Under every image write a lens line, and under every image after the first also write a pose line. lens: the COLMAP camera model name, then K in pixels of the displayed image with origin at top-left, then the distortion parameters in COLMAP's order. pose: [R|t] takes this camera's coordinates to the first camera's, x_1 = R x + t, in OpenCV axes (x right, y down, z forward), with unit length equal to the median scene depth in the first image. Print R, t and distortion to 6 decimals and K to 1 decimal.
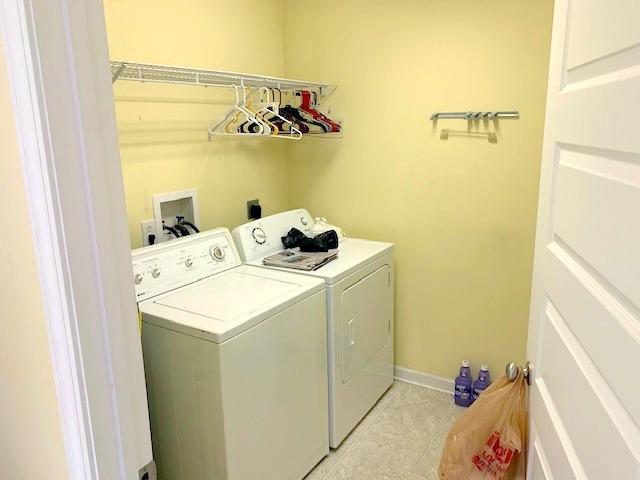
lens RADIAL K [[494.7, 0, 318.2], [0, 494.7, 232.9], [0, 0, 1]] dist [0.065812, -0.061110]
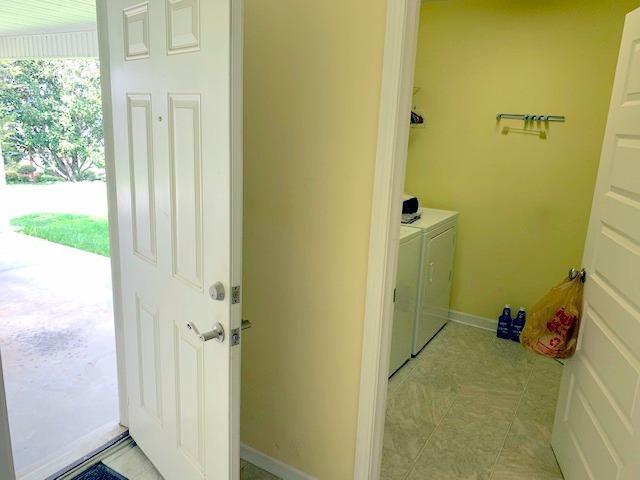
lens RADIAL K [[494.7, 0, 318.2], [0, 494.7, 232.9], [0, 0, 1]] dist [0.065812, -0.061110]
pose [[0.998048, 0.061055, 0.013130, -0.249687], [-0.061189, 0.998076, 0.010028, 0.092617], [-0.012492, -0.010811, 0.999864, -0.330016]]
